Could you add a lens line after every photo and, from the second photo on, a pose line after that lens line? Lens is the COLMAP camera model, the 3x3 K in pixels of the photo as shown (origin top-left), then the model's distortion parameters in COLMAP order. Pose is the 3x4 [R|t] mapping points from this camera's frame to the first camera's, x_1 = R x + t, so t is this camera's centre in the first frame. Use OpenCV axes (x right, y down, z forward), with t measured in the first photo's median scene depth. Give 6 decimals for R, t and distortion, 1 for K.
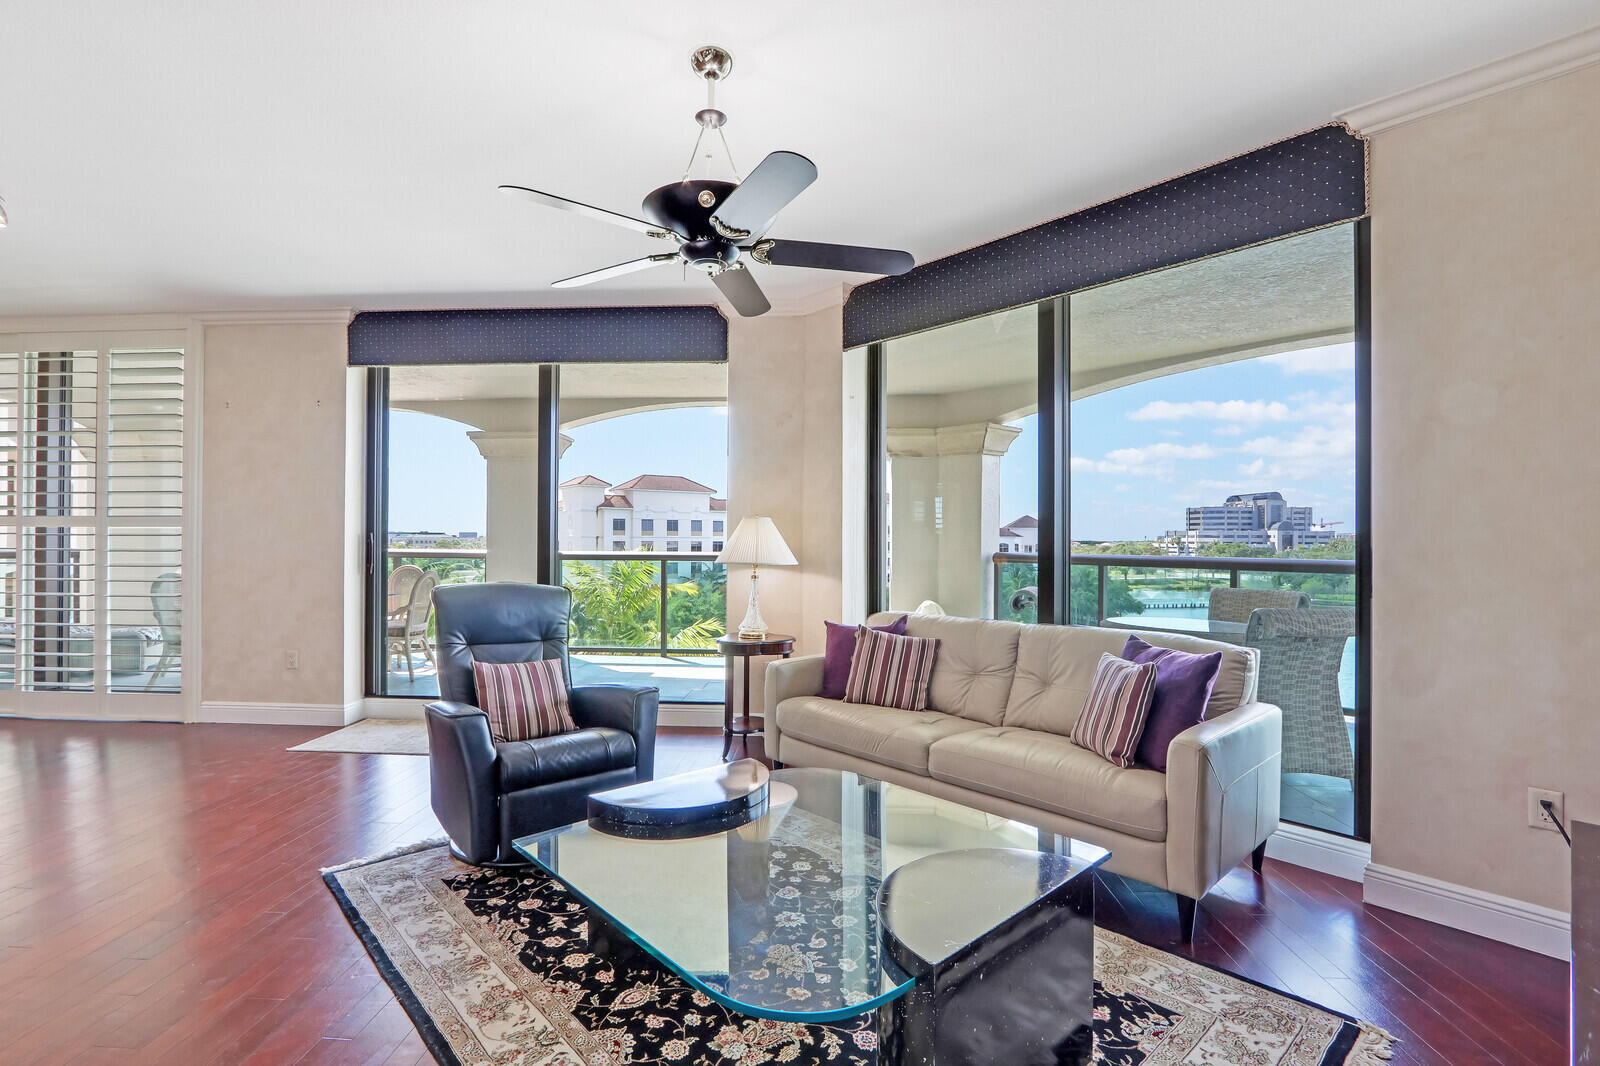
lens RADIAL K [[752.4, 0, 839.5], [0, 752.4, 533.7], [0, 0, 1]] dist [-0.018231, 0.003741]
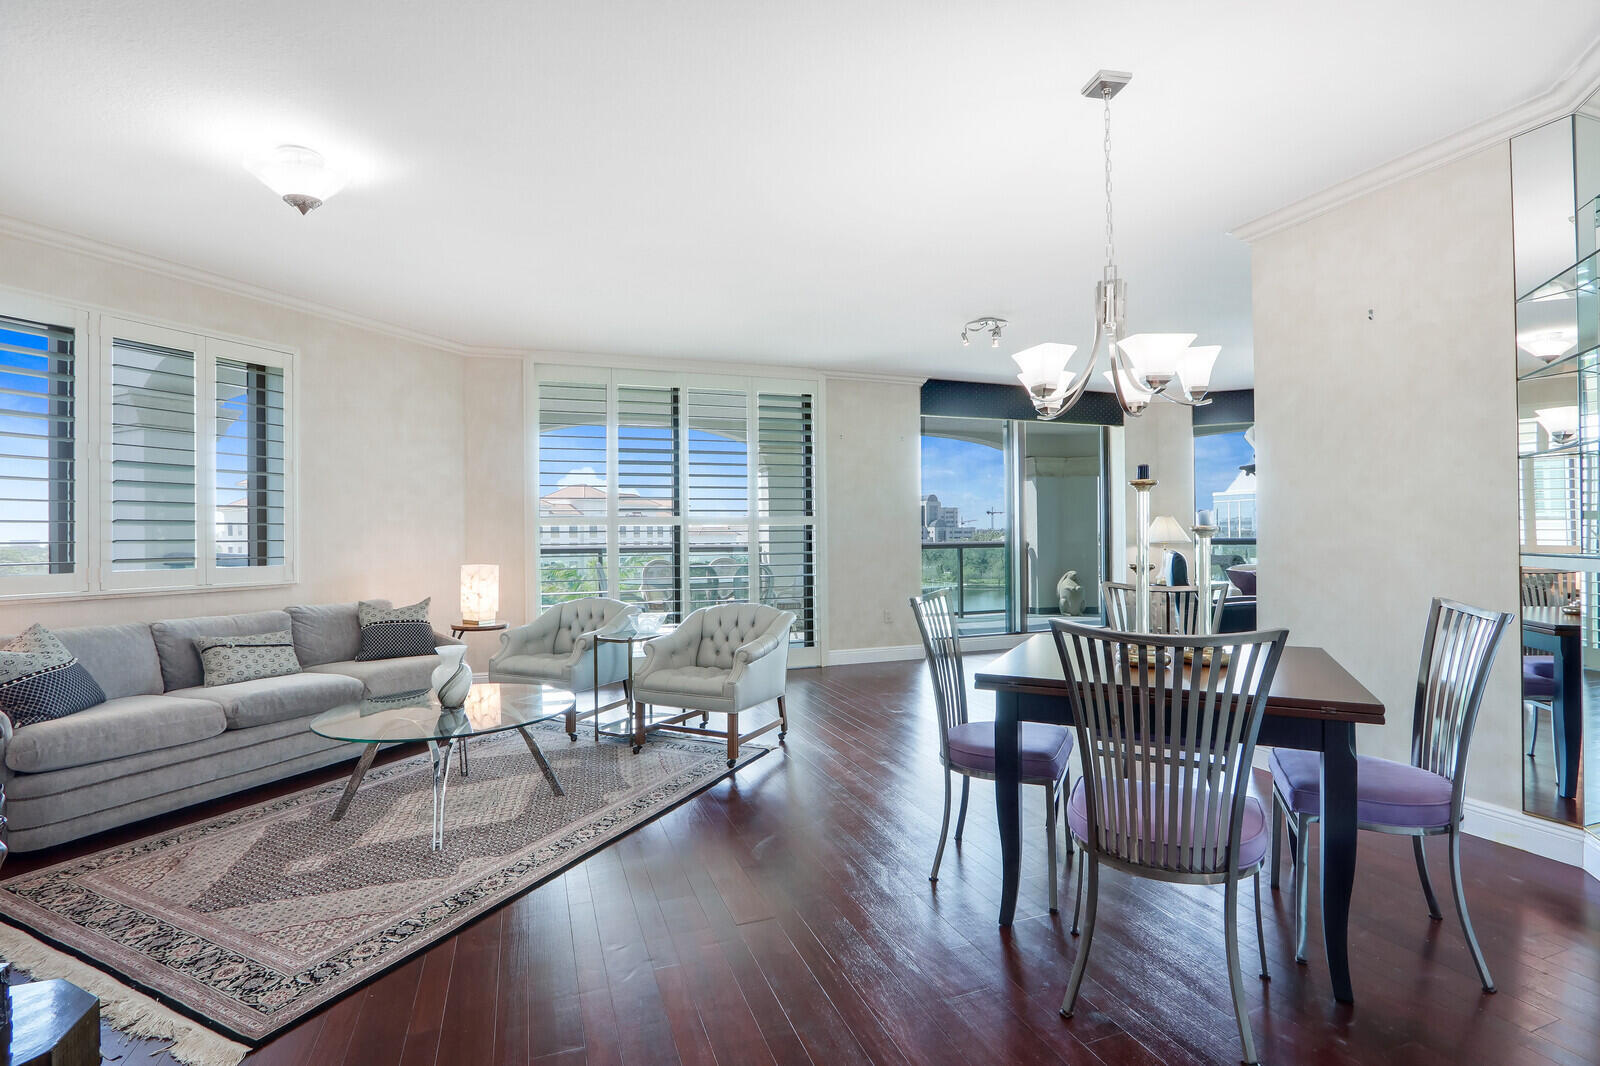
lens RADIAL K [[752.4, 0, 786.0], [0, 752.4, 535.7], [0, 0, 1]] dist [-0.018231, 0.003741]
pose [[0.930822, -0.010790, 0.365313, -1.462479], [0.009297, 0.999940, 0.005846, 0.003235], [-0.365354, -0.002045, 0.930867, -0.282987]]
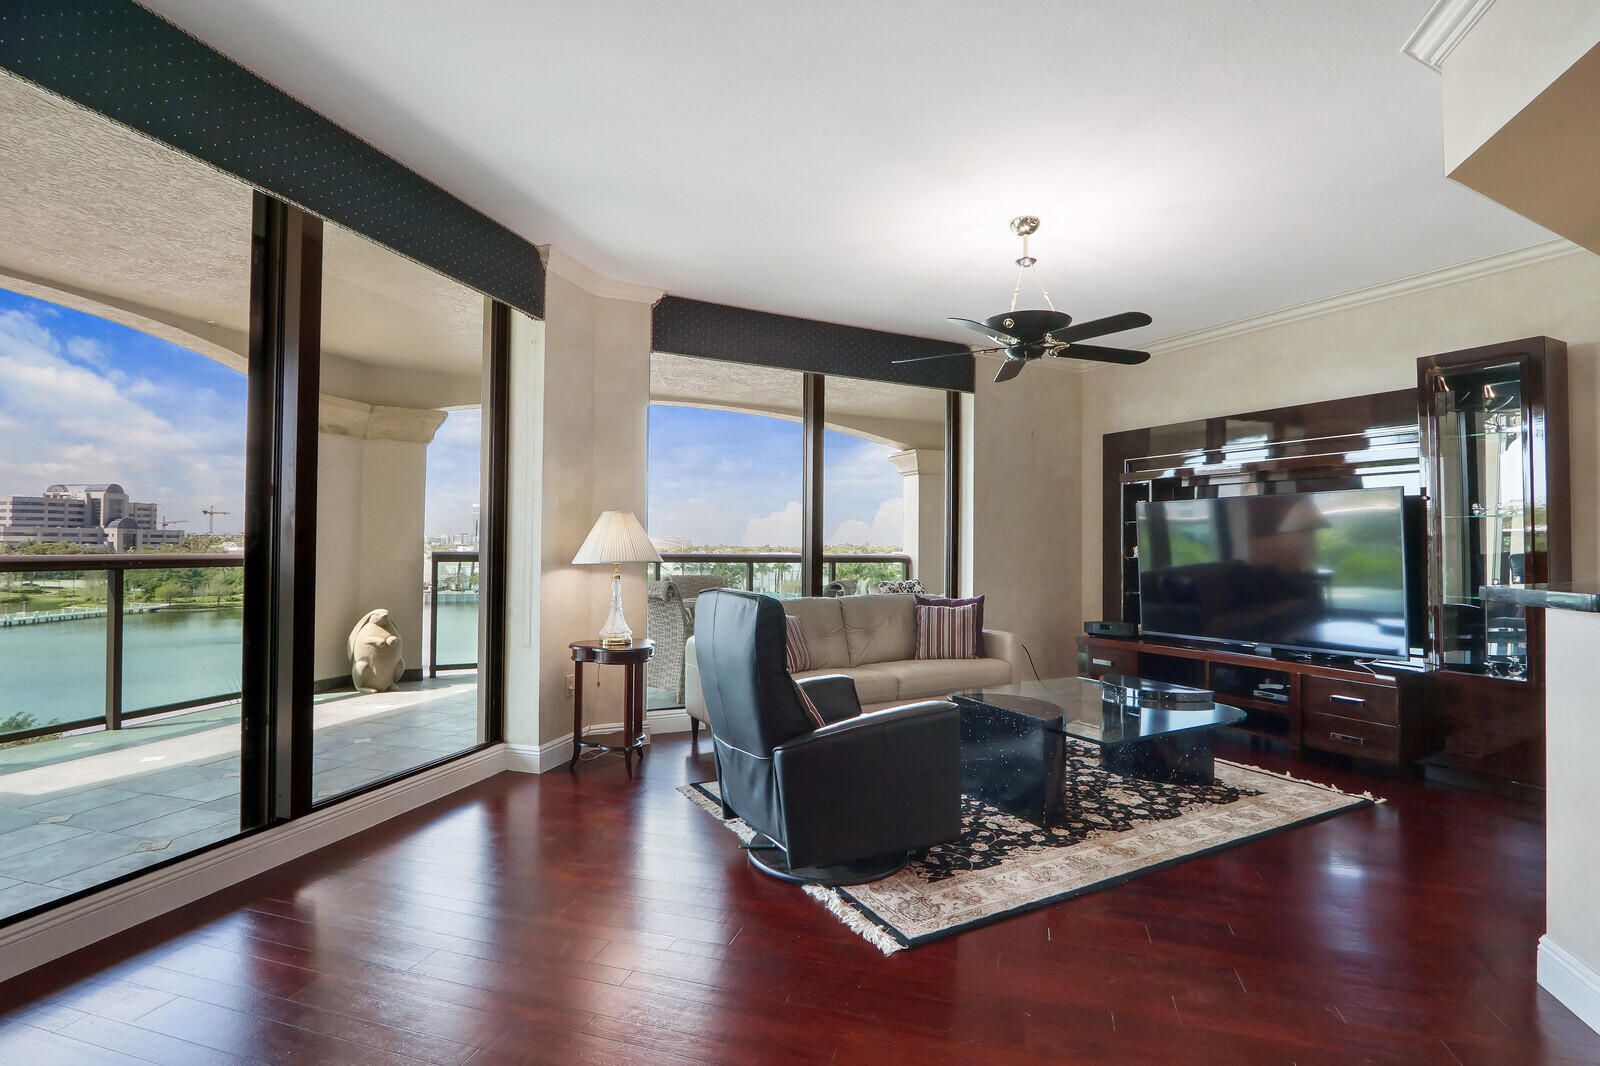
lens RADIAL K [[752.4, 0, 788.0], [0, 752.4, 529.2], [0, 0, 1]] dist [-0.018231, 0.003741]
pose [[0.266545, 0.017784, 0.963658, -0.859860], [-0.011968, 0.999814, -0.015141, 0.008983], [-0.963748, -0.007498, 0.266708, 0.513736]]
